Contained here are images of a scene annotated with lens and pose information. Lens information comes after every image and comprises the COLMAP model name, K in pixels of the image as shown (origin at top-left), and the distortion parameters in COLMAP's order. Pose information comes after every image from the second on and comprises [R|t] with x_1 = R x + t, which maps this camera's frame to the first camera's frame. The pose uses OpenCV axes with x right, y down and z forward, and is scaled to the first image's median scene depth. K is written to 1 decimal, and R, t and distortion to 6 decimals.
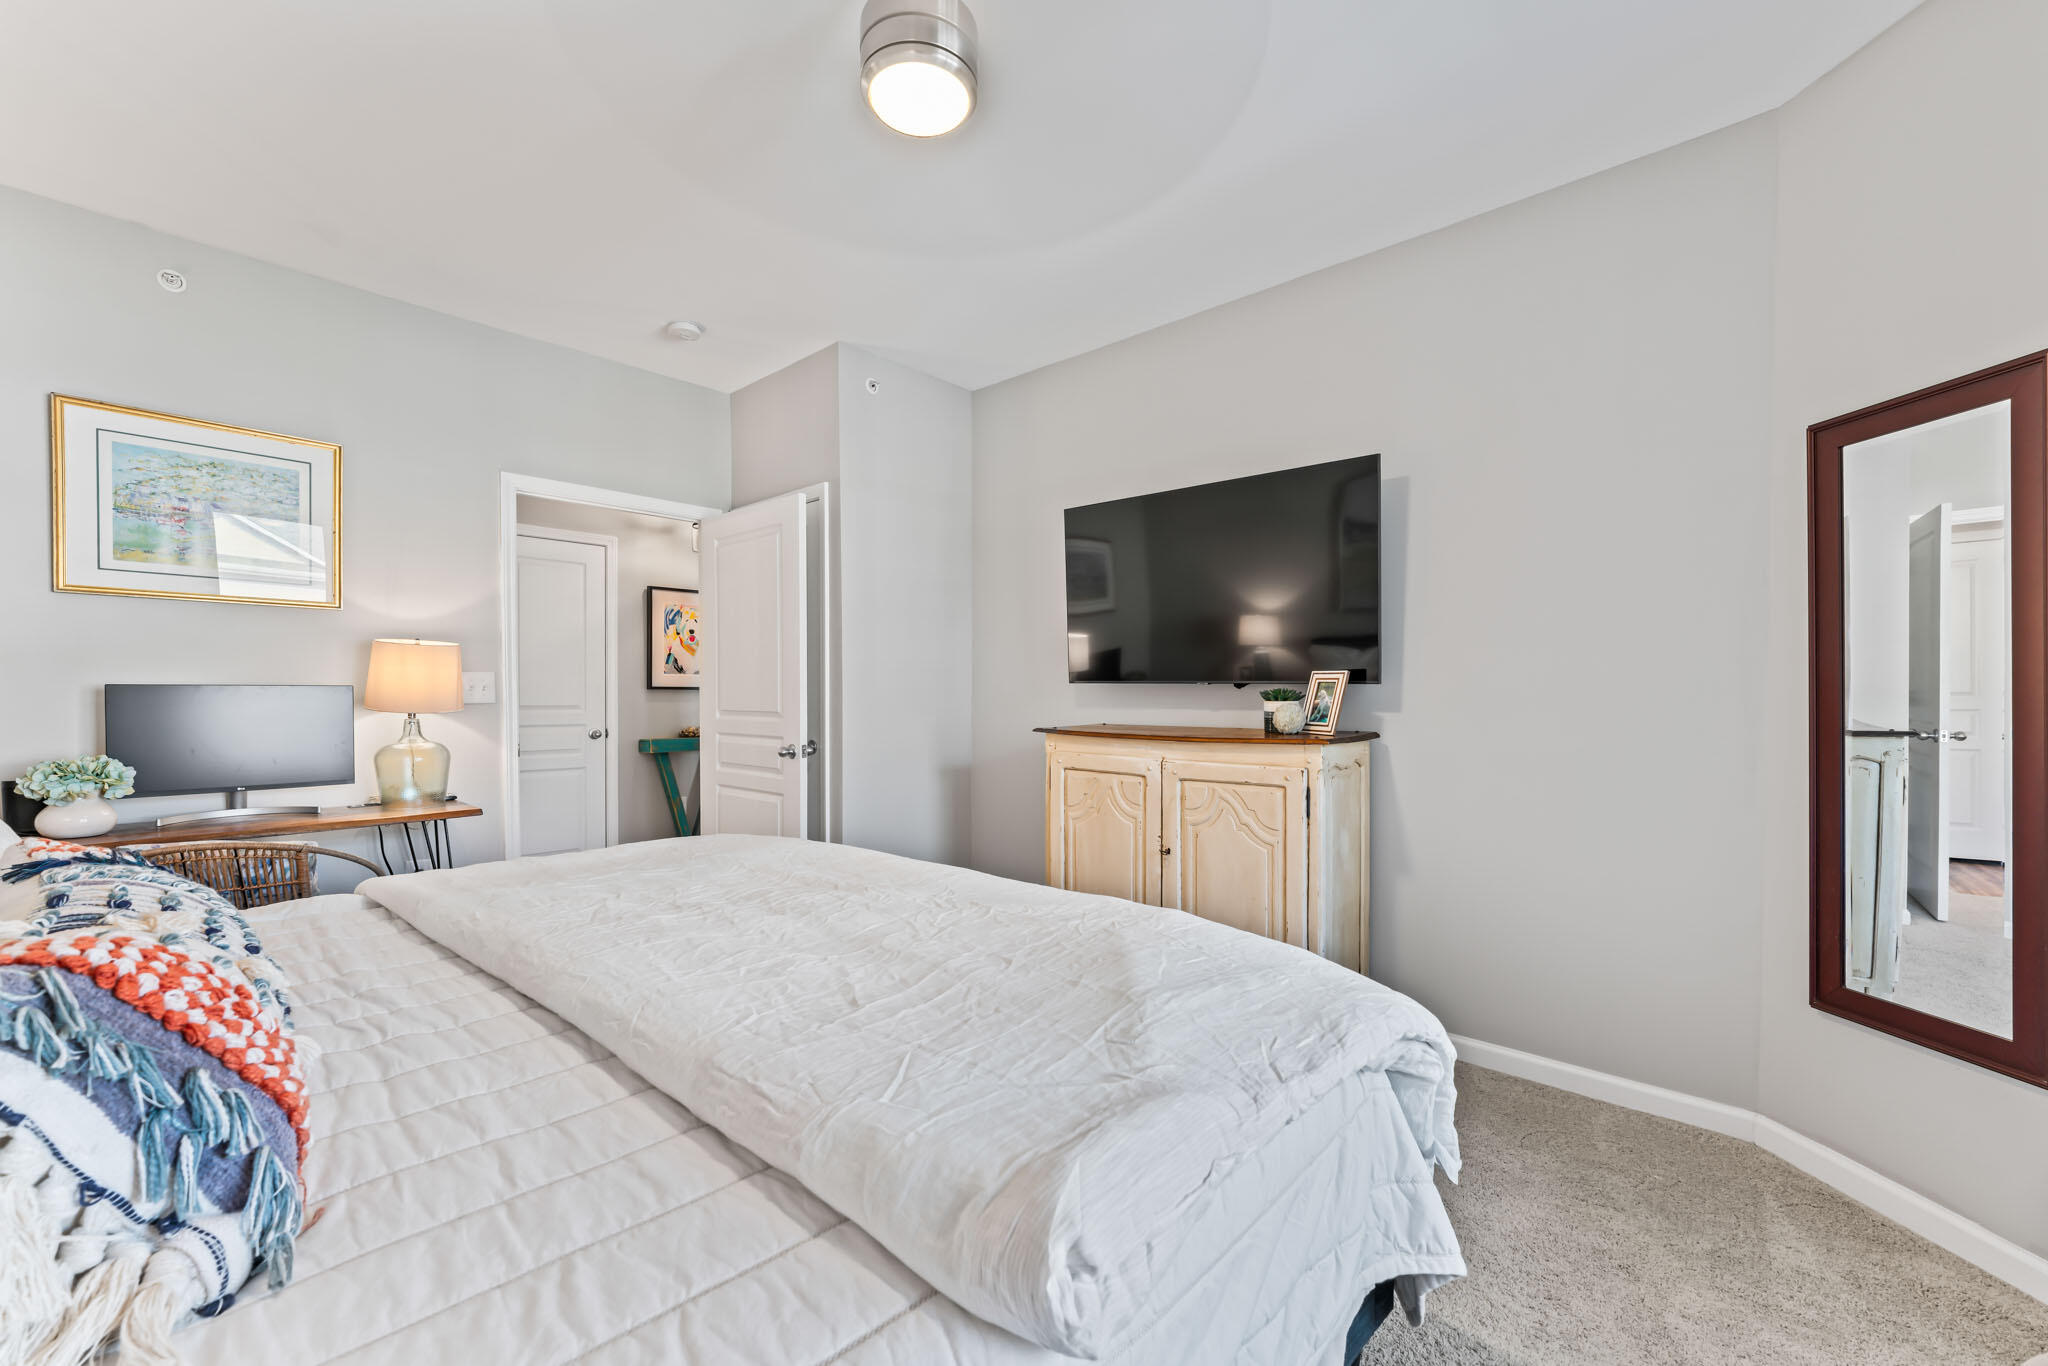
lens RADIAL K [[821.0, 0, 1017.0], [0, 821.0, 686.8], [0, 0, 1]] dist [0.001164, 0.000083]
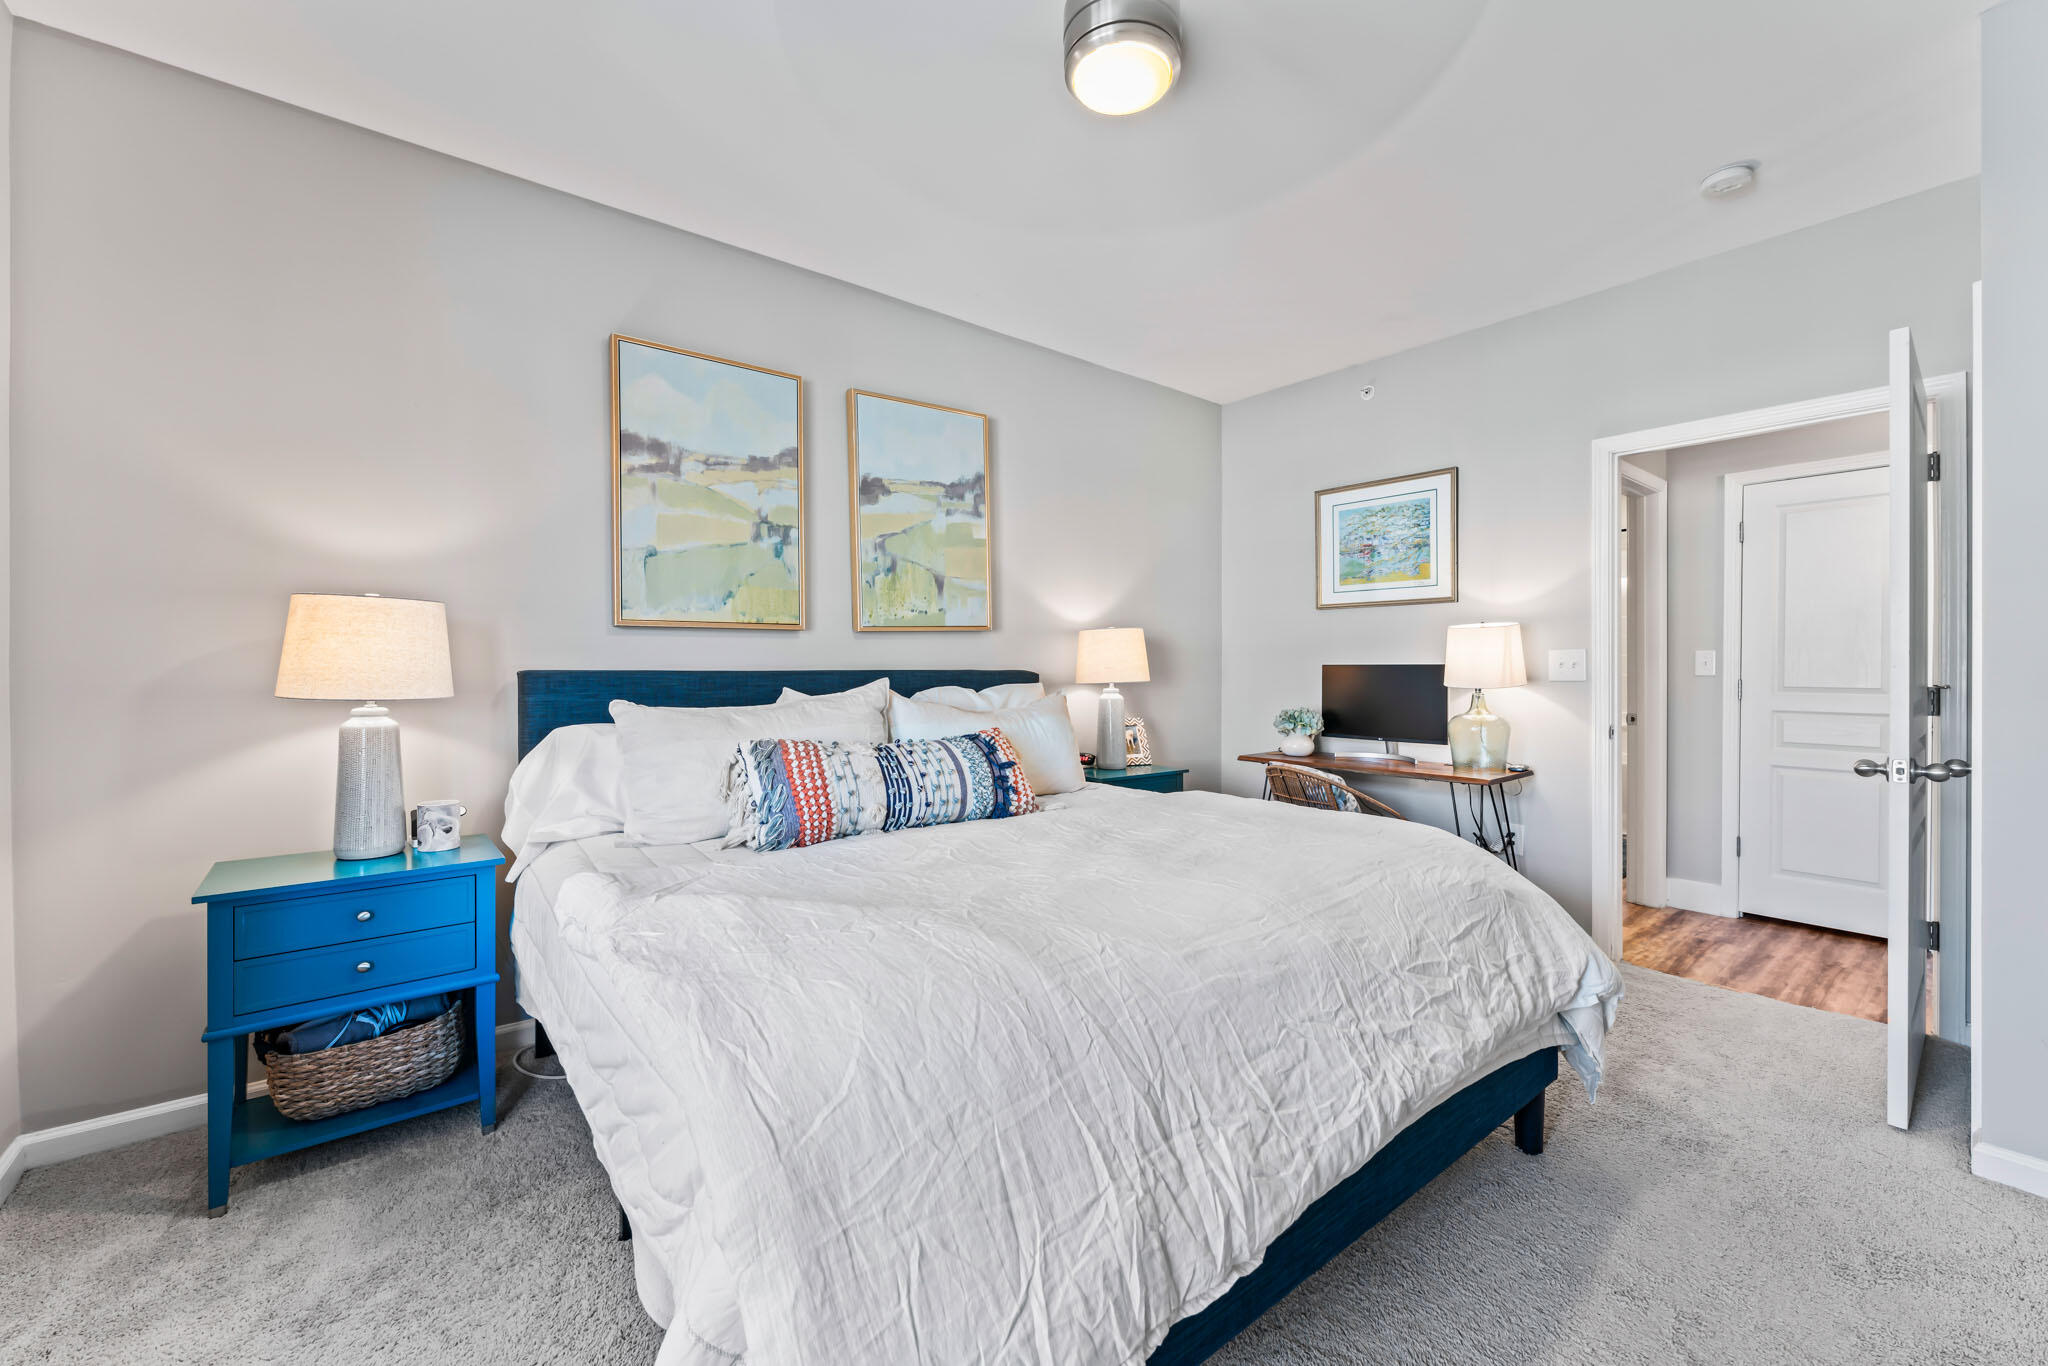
lens RADIAL K [[829.7, 0, 1026.7], [0, 829.7, 640.6], [0, 0, 1]] dist [0.000108, -0.000005]
pose [[-0.154061, -0.034809, -0.987448, 0.484882], [0.006063, 0.999327, -0.036174, 0.004635], [0.988043, -0.011560, -0.153746, 0.564168]]
